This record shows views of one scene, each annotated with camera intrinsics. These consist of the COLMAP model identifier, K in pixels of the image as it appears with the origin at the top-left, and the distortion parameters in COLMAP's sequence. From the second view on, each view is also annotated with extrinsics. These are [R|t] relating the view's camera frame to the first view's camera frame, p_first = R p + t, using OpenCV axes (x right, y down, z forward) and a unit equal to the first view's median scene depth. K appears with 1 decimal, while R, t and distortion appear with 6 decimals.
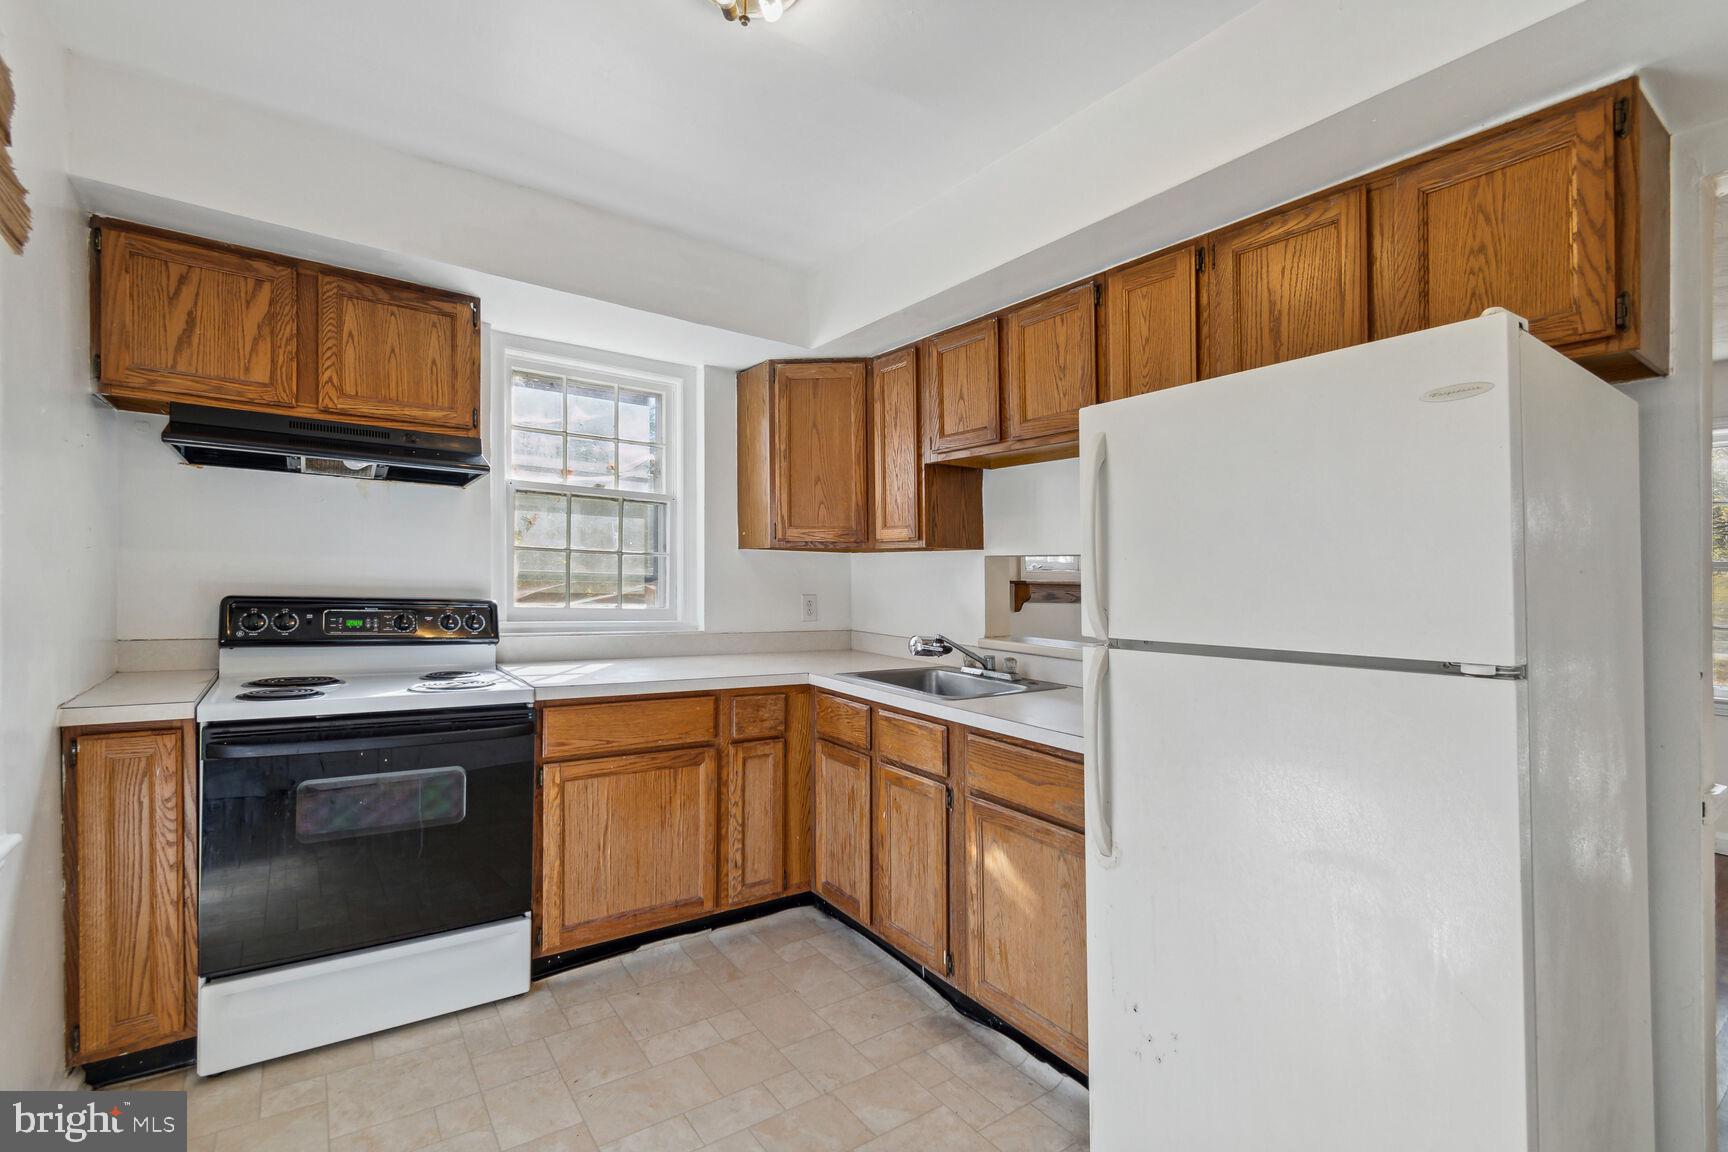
lens RADIAL K [[767.4, 0, 866.9], [0, 767.4, 553.3], [0, 0, 1]] dist [0.002827, 0.000635]
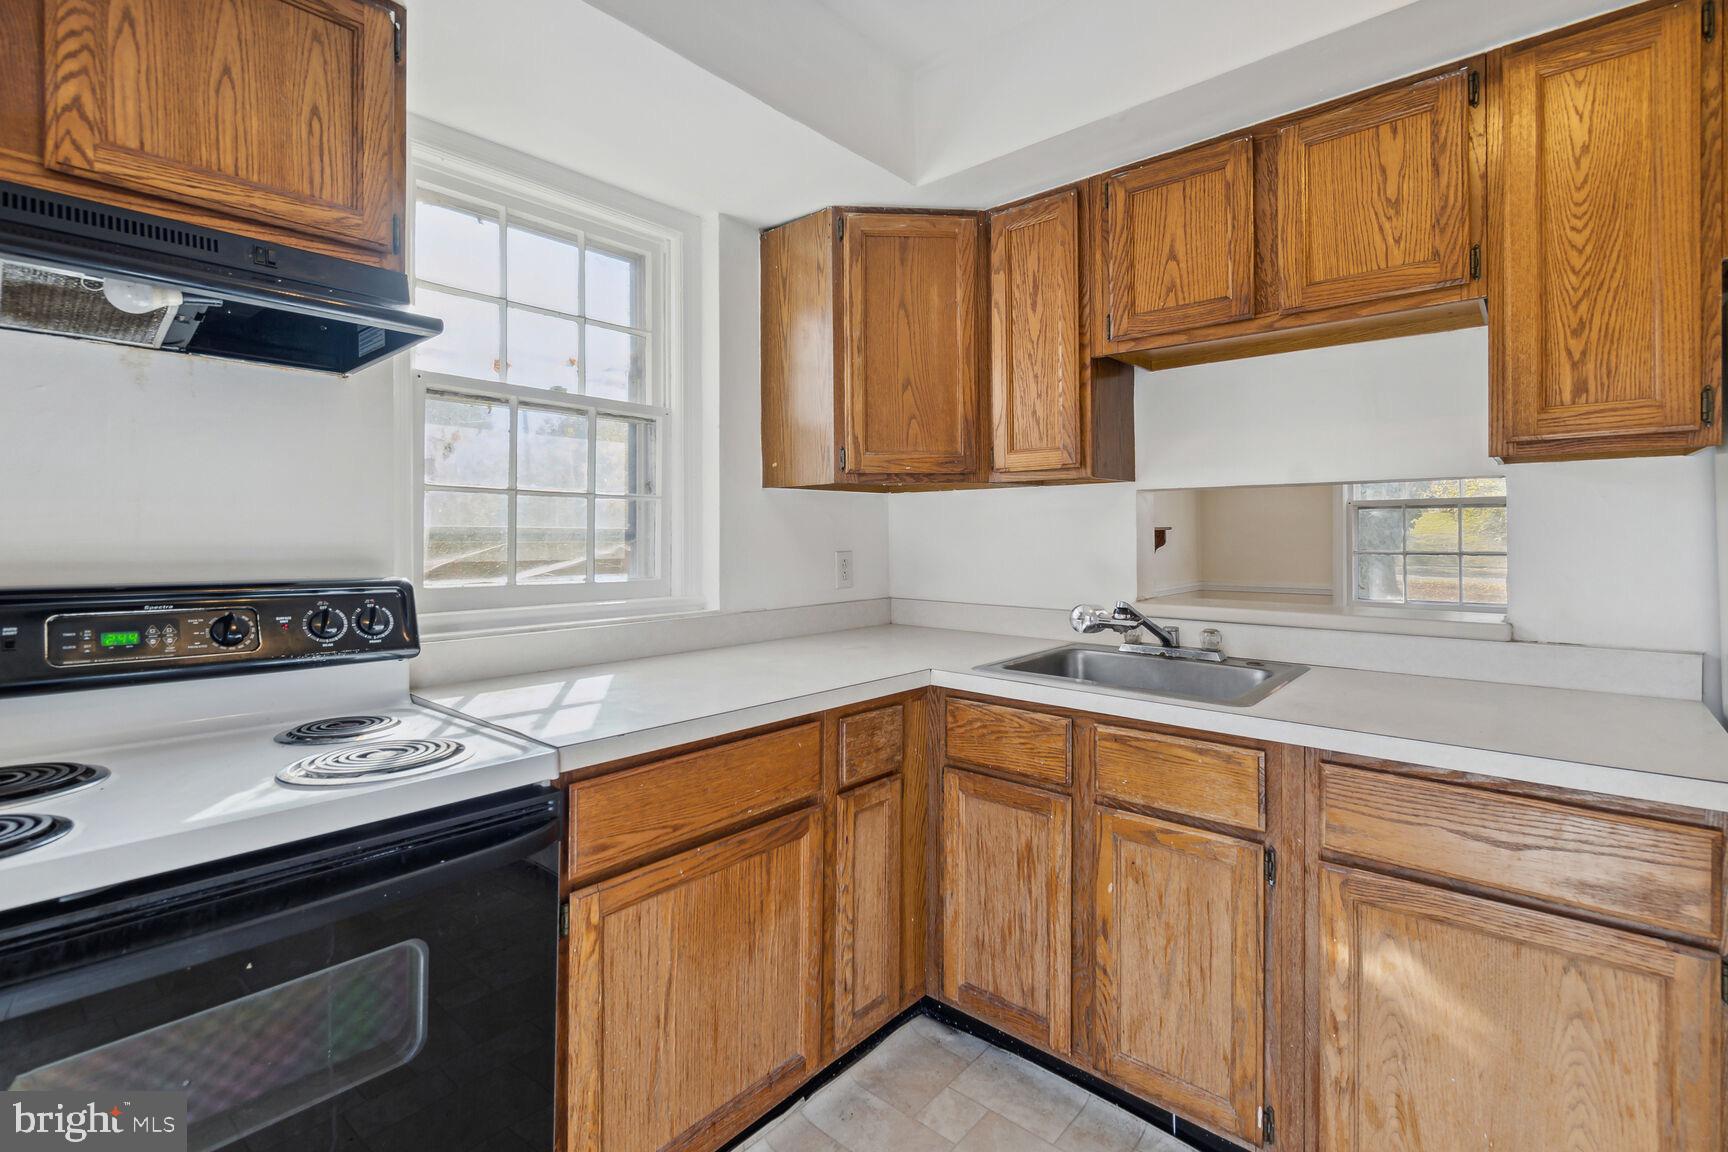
lens RADIAL K [[771.6, 0, 866.2], [0, 771.6, 491.5], [0, 0, 1]] dist [0.000413, -0.000335]
pose [[0.969851, -0.014074, 0.243292, -0.303796], [0.019135, 0.999647, -0.018452, 0.014878], [-0.242946, 0.022551, 0.969778, 0.381680]]
